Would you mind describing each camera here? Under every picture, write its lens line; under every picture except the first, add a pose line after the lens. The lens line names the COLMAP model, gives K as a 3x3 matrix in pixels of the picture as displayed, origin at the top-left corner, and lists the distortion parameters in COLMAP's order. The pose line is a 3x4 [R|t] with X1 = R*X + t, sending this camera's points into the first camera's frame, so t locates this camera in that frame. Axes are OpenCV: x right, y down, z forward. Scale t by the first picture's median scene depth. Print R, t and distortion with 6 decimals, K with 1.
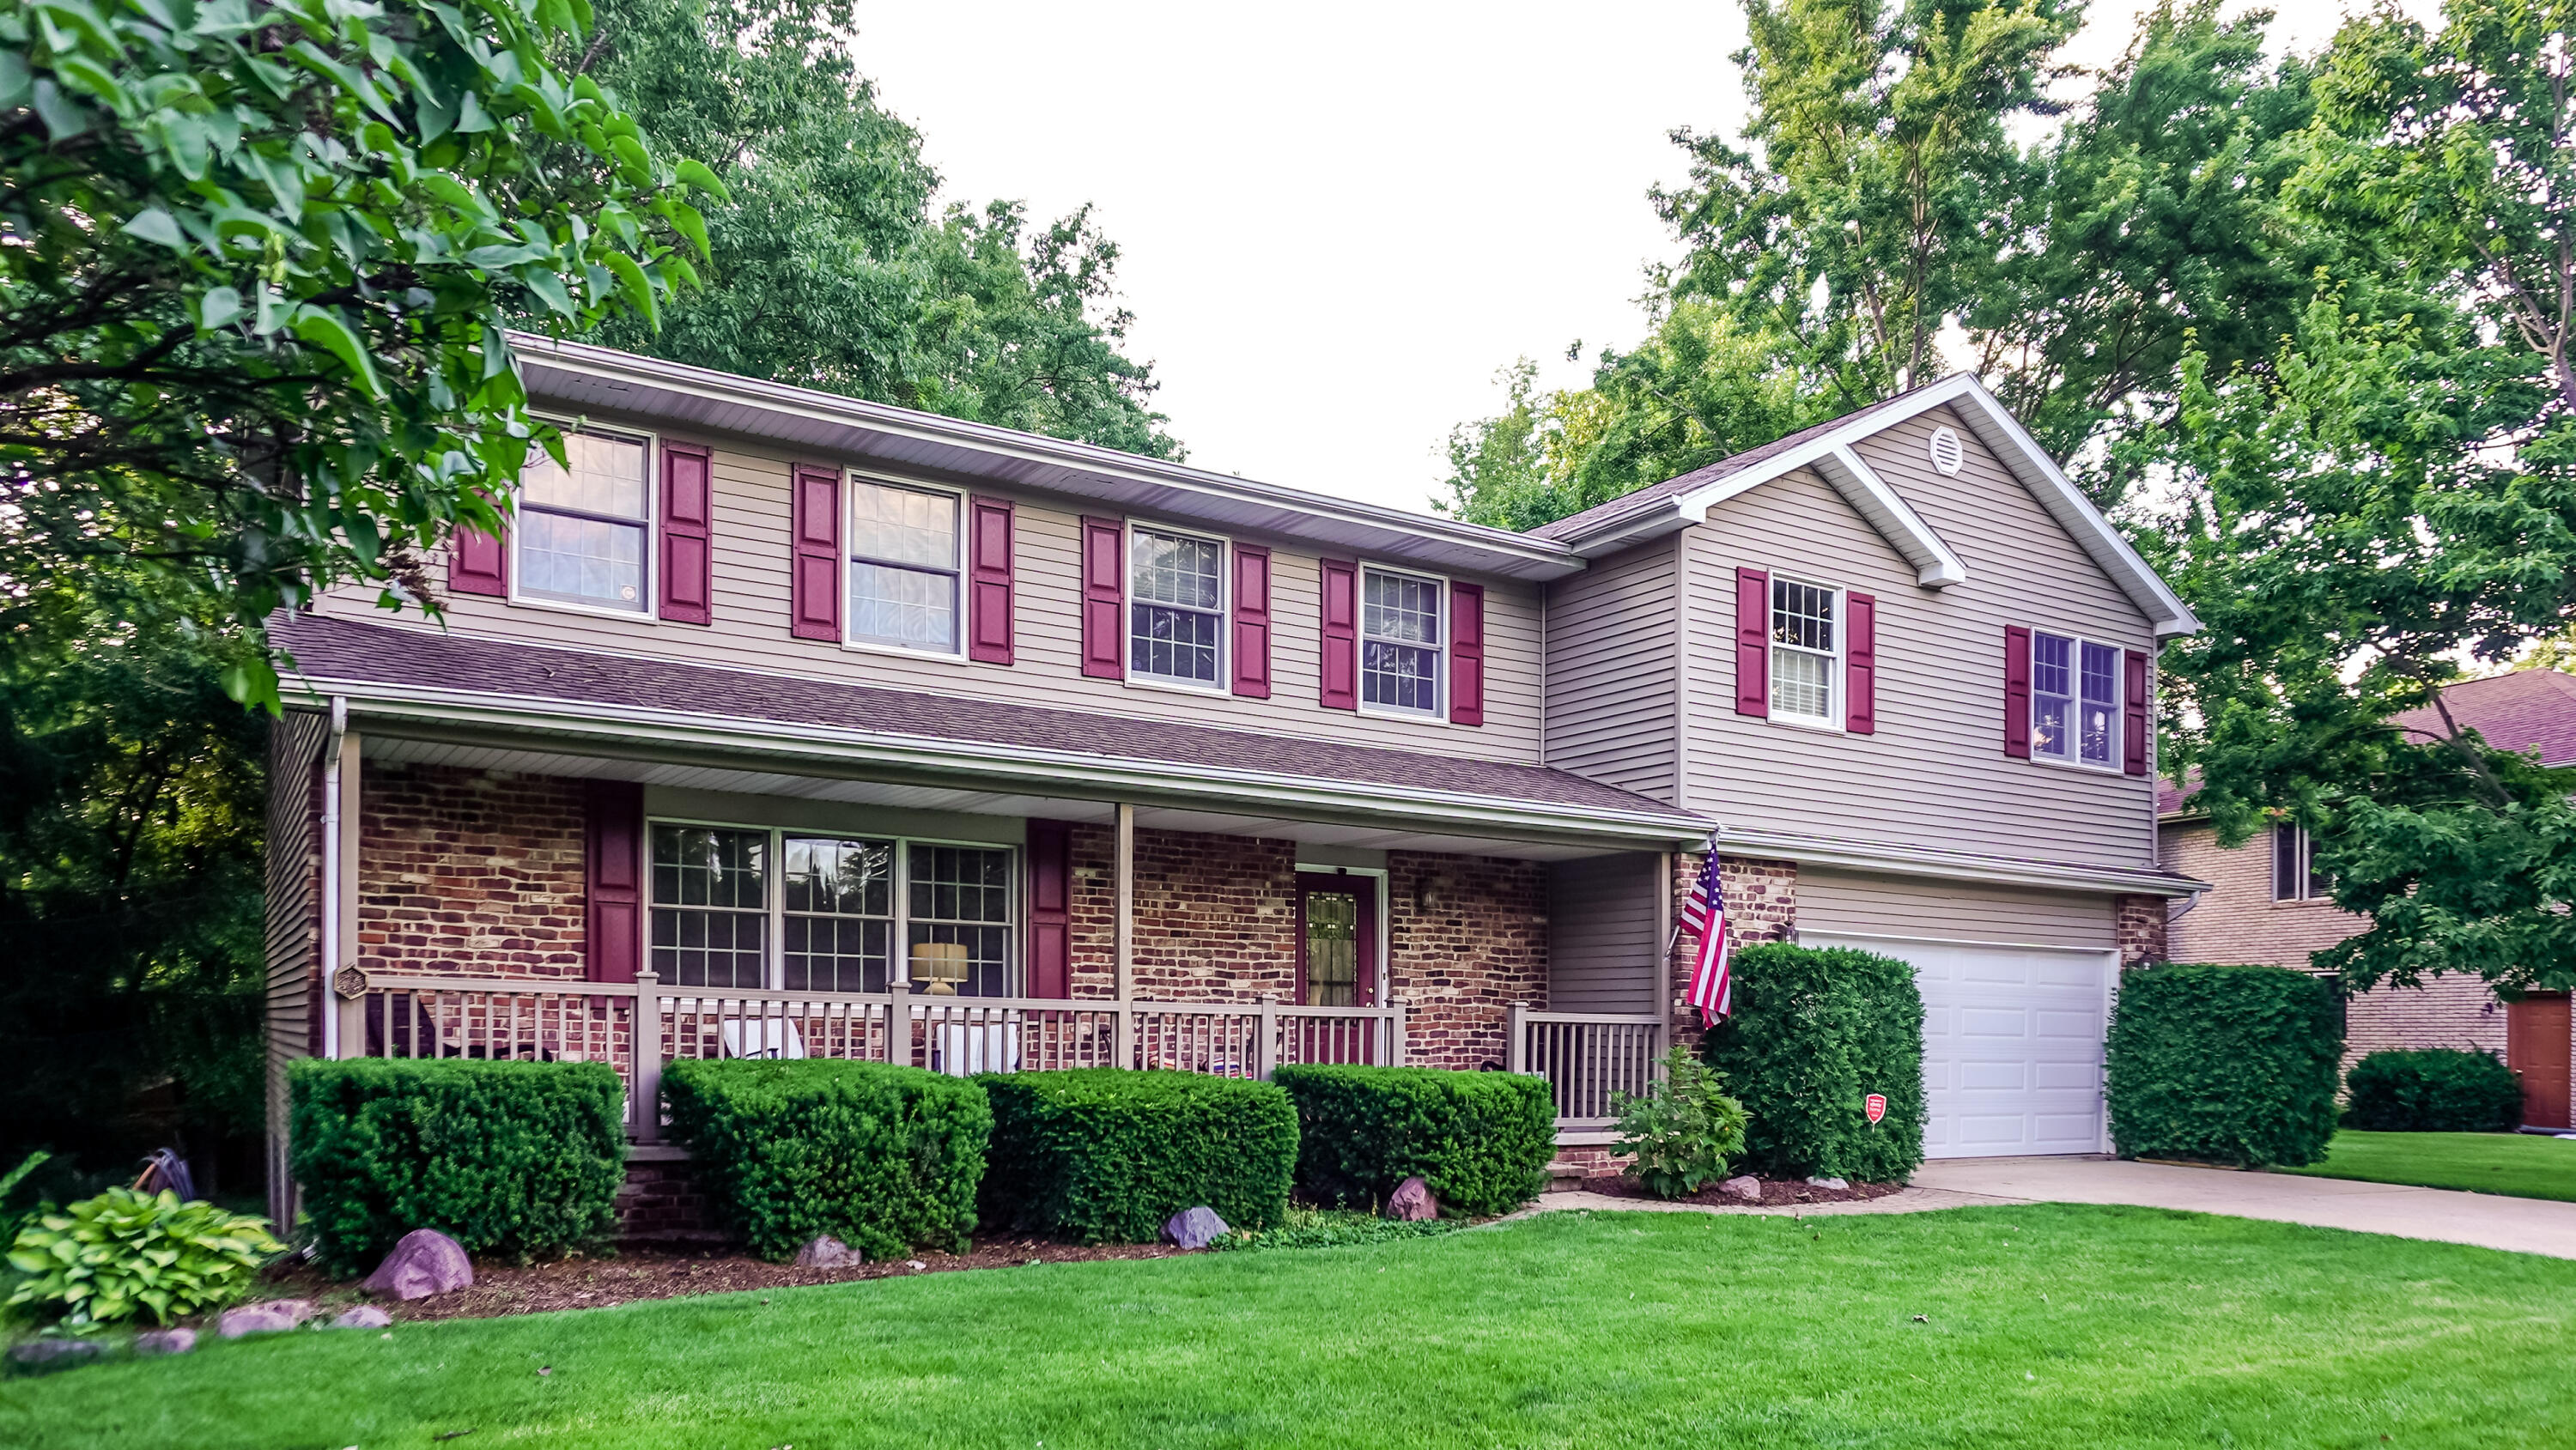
lens RADIAL K [[1766.6, 0, 1303.0], [0, 1766.6, 748.0], [0, 0, 1]] dist [-0.048232, 0.005014]
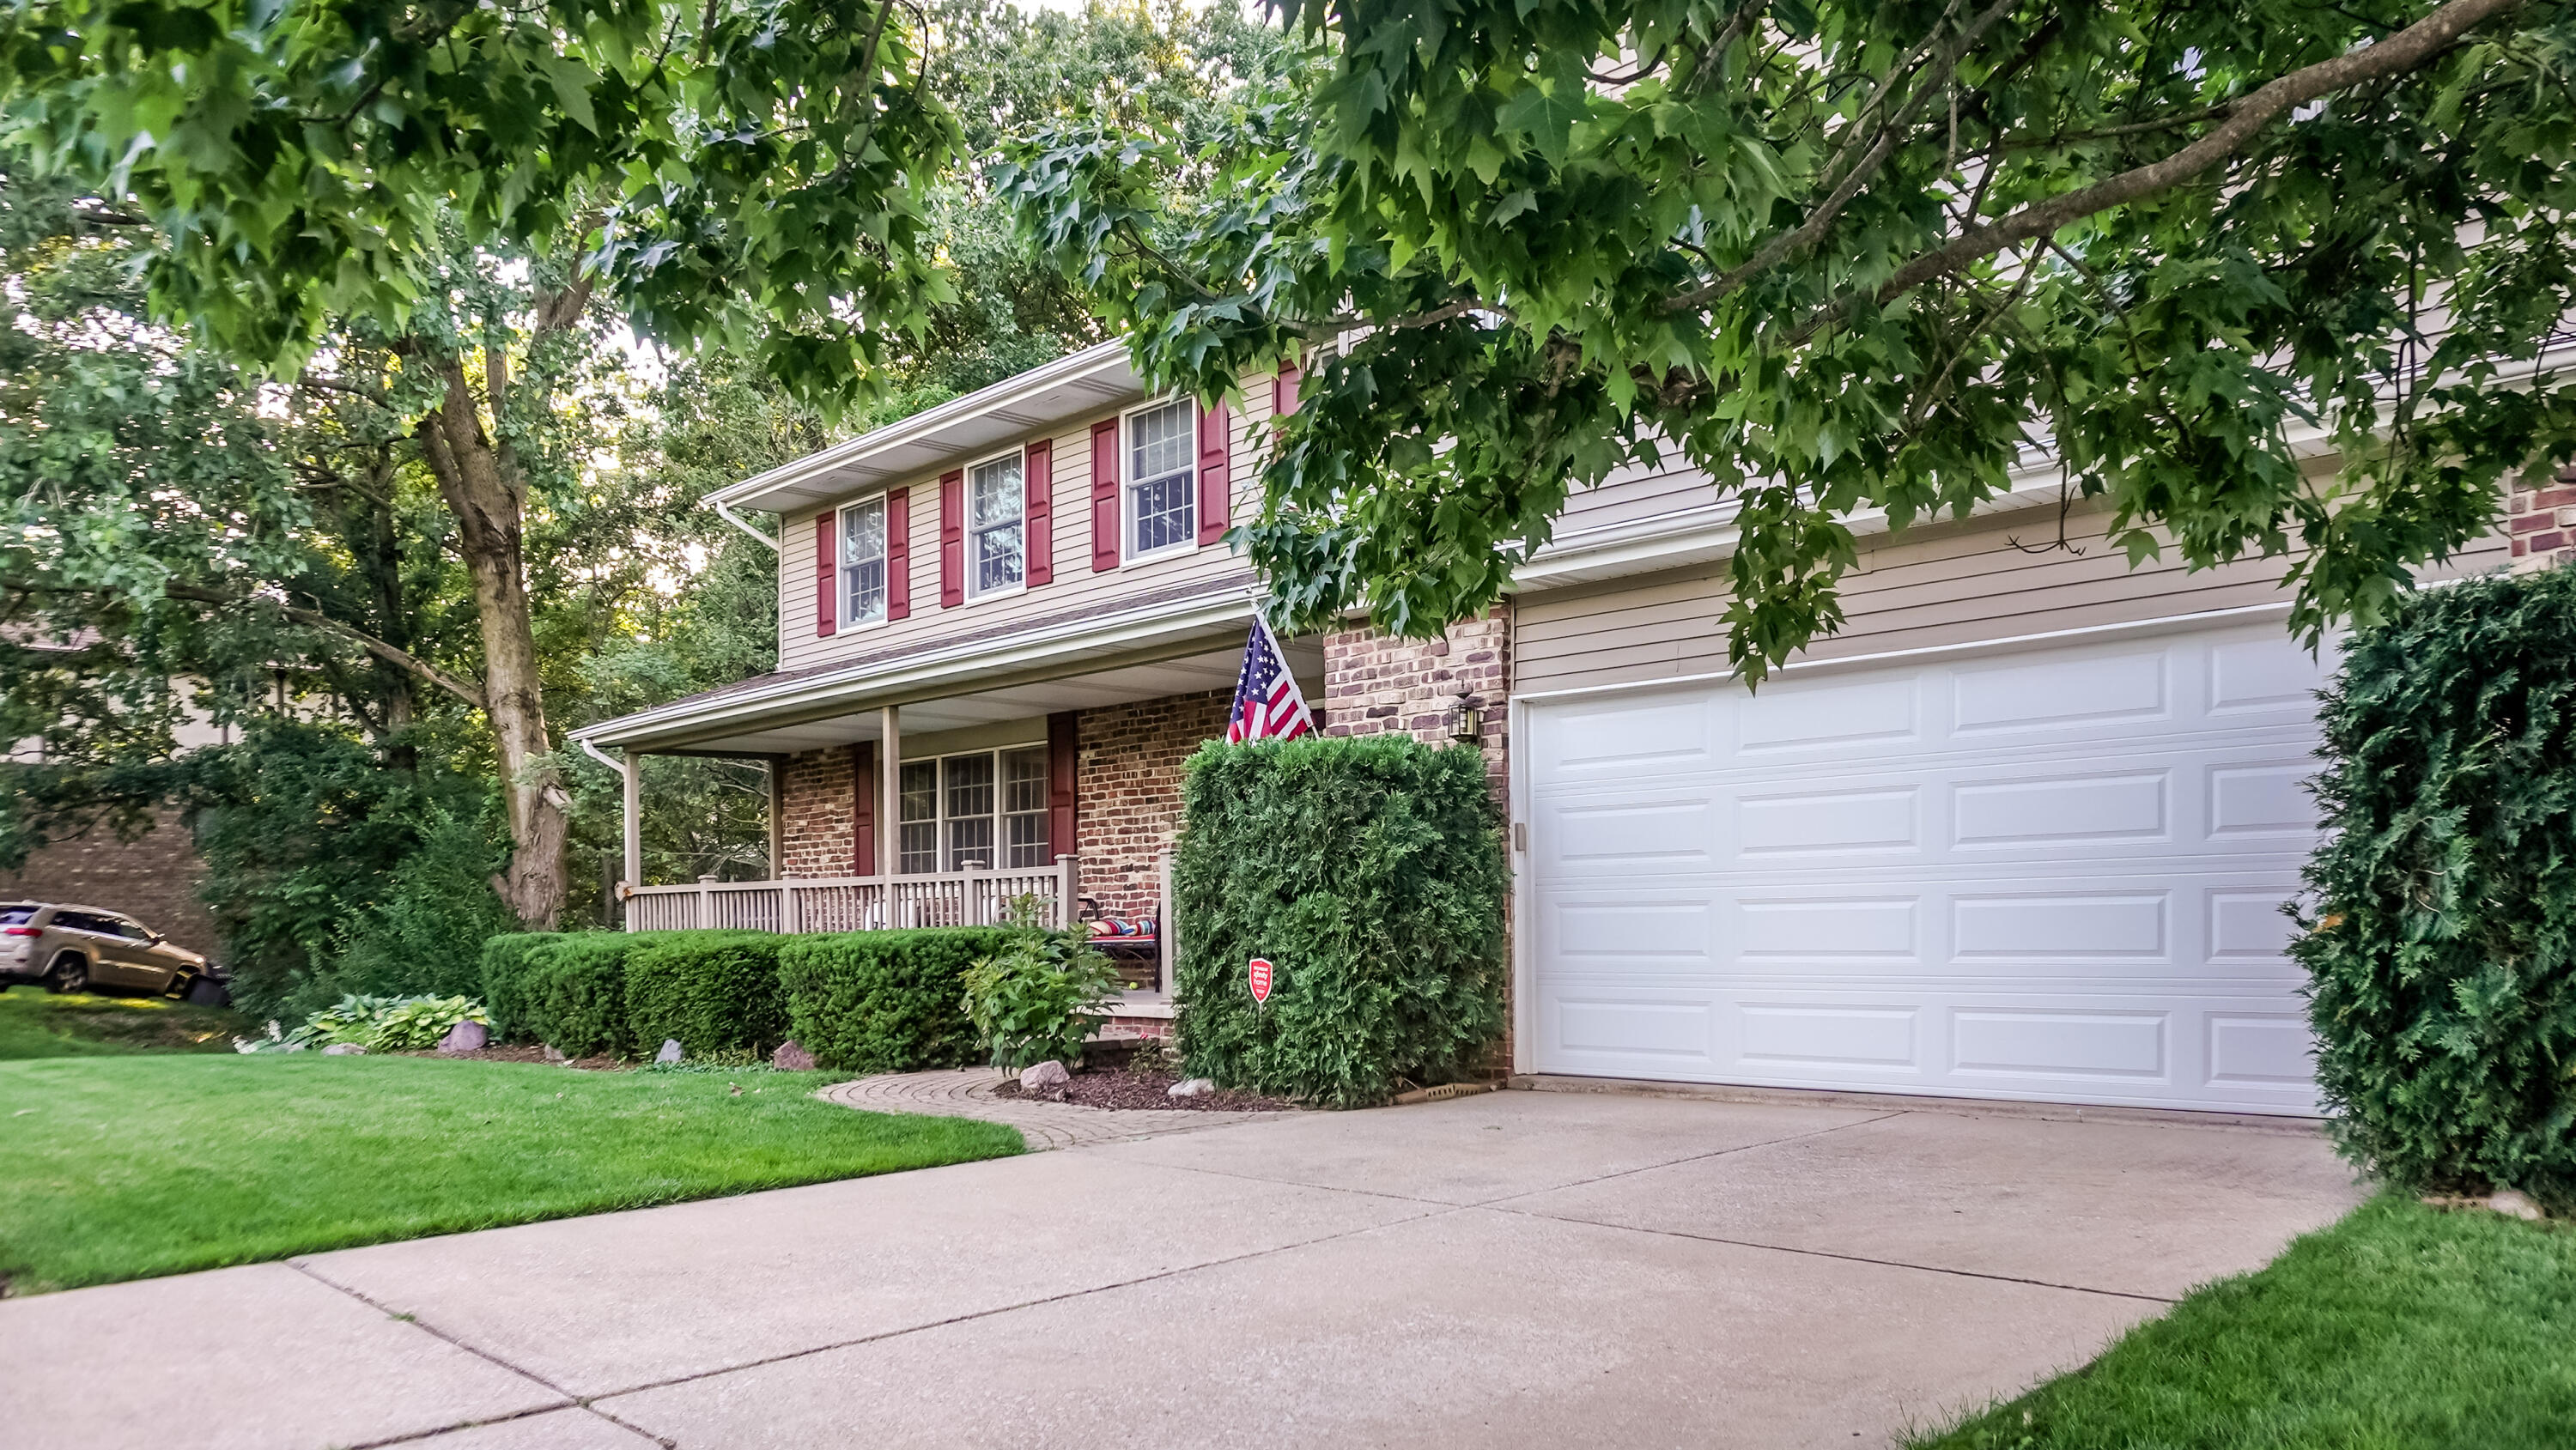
lens RADIAL K [[1766.6, 0, 1291.8], [0, 1766.6, 712.5], [0, 0, 1]] dist [-0.048232, 0.005014]
pose [[0.244630, -0.135767, -0.960064, 0.915960], [0.175015, 0.980068, -0.094001, 0.162948], [0.953691, -0.145030, 0.263516, 0.807887]]
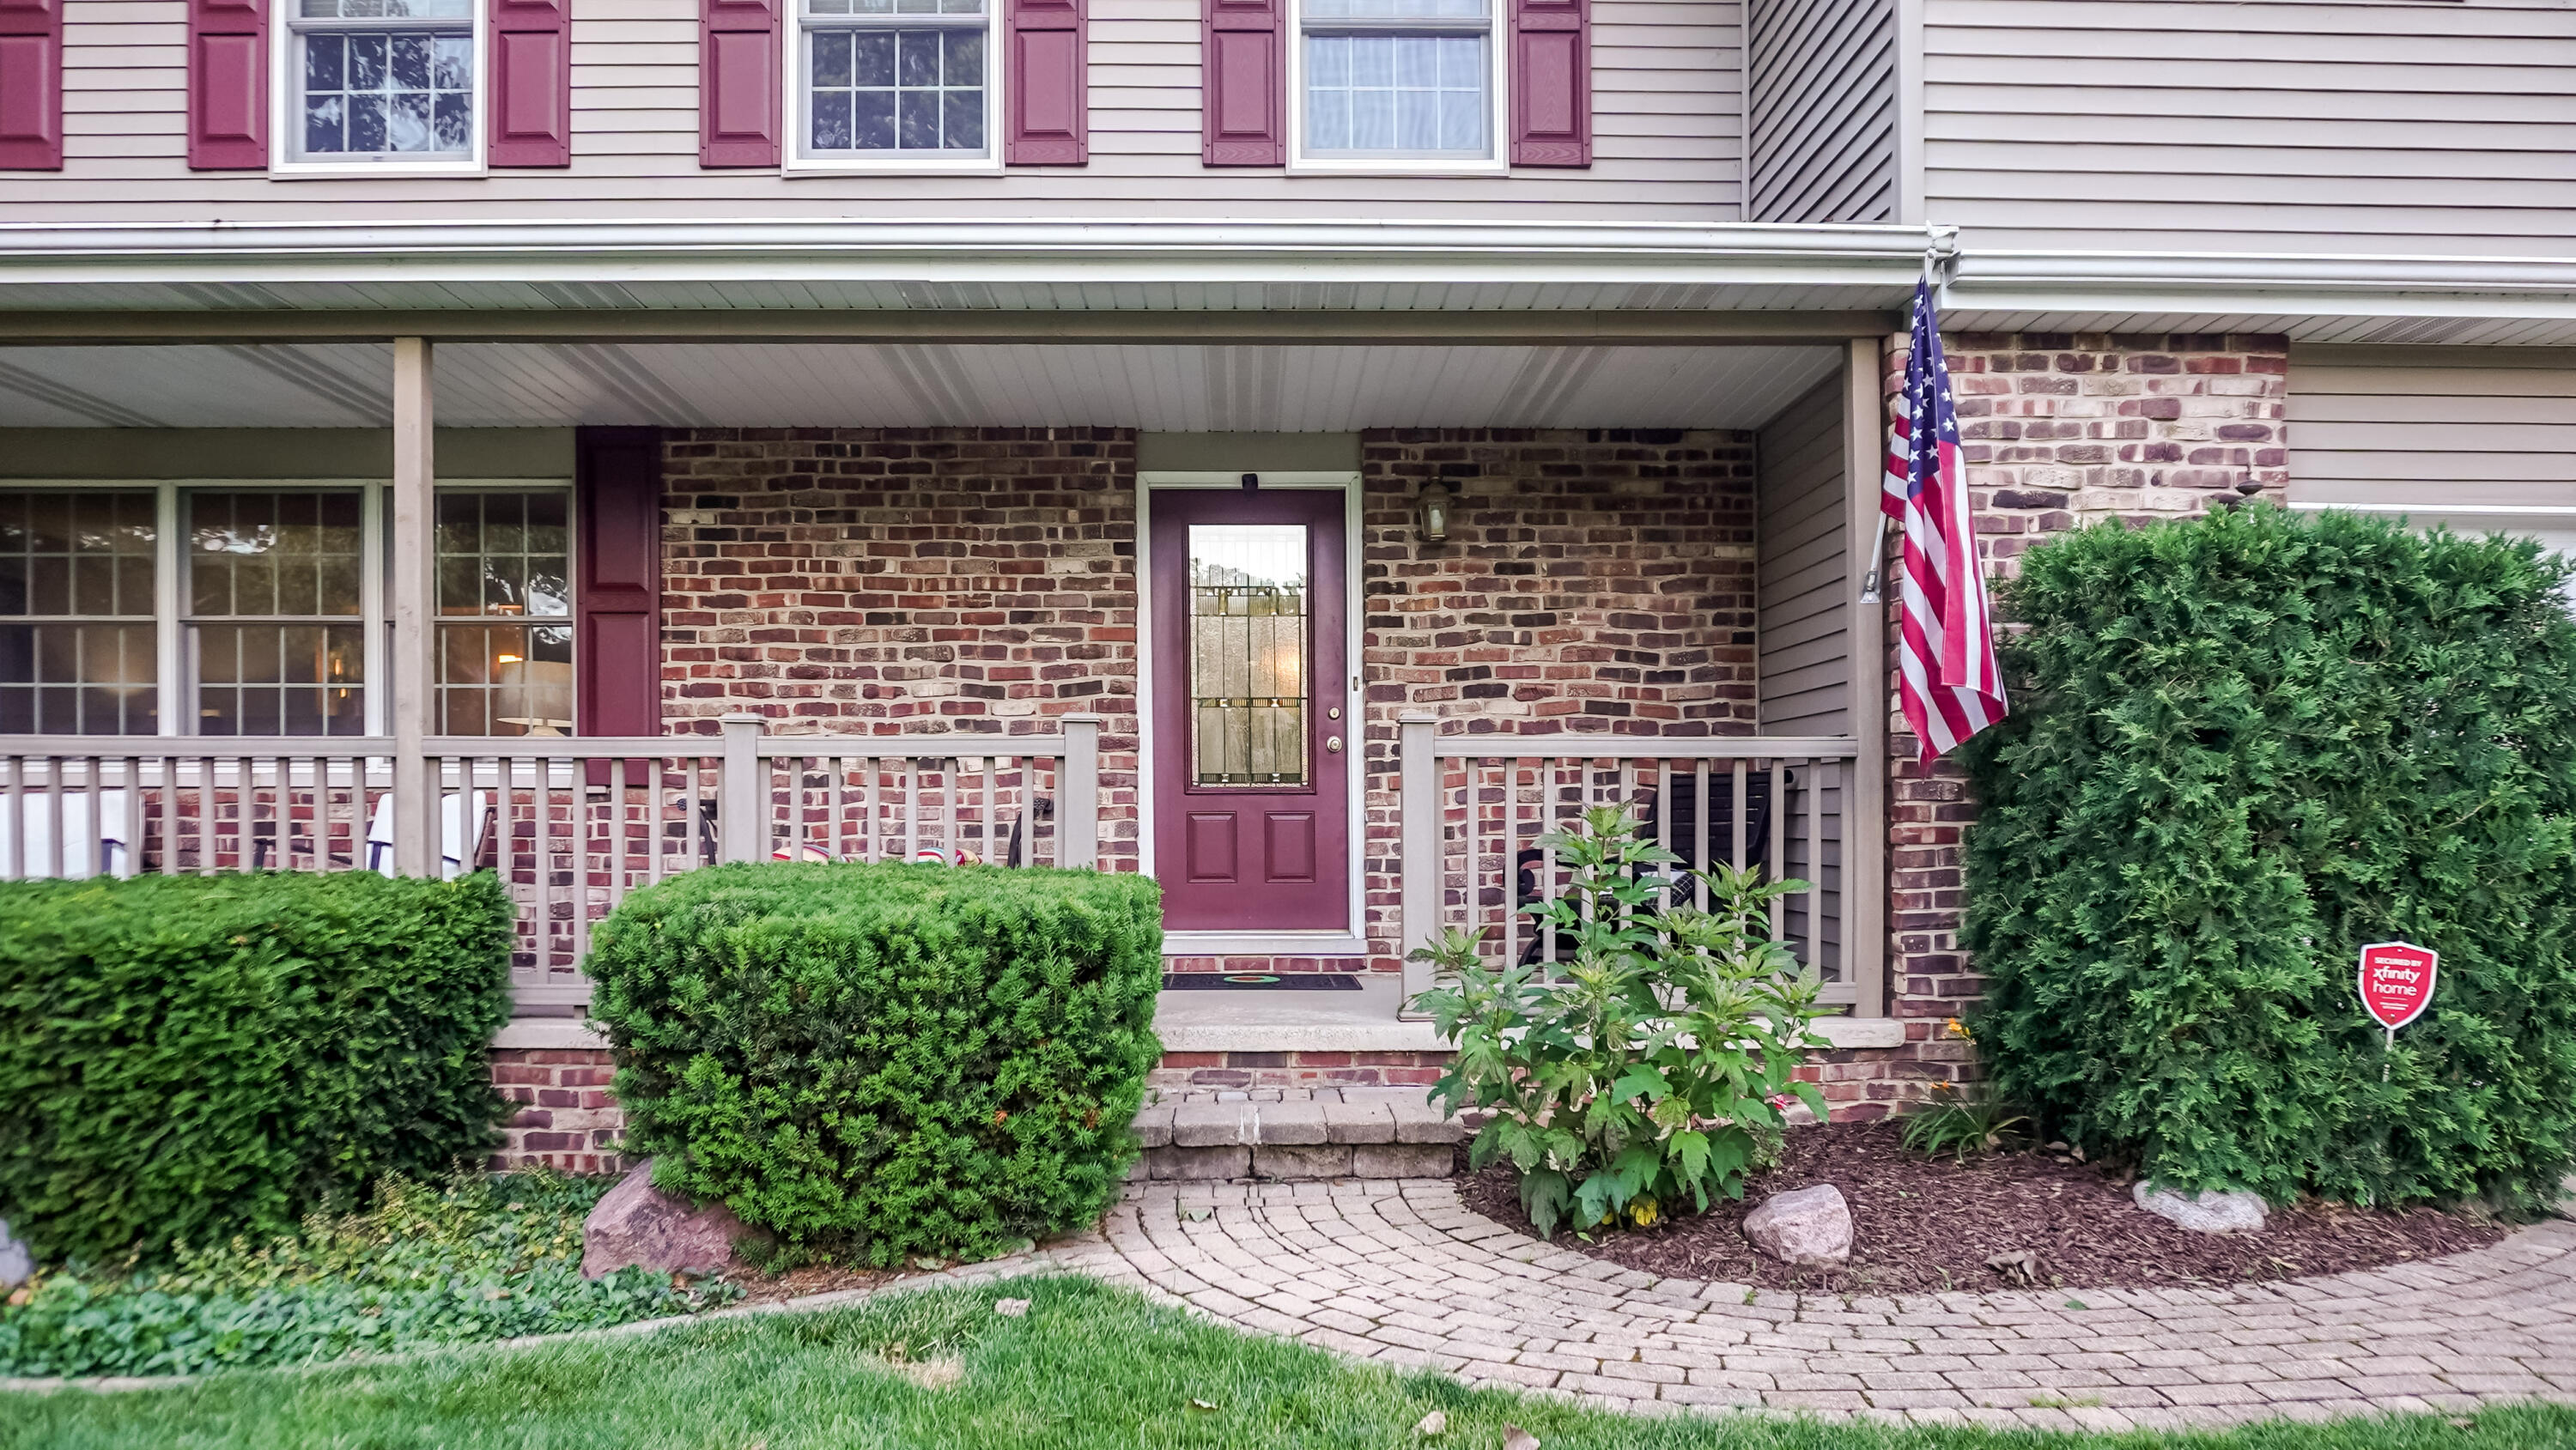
lens RADIAL K [[1766.6, 0, 1276.5], [0, 1766.6, 705.9], [0, 0, 1]] dist [-0.048232, 0.005014]
pose [[0.864664, -0.049415, -0.499914, 0.293430], [0.096662, 0.992920, 0.069041, 0.104910], [0.492963, -0.108019, 0.863319, 0.589052]]
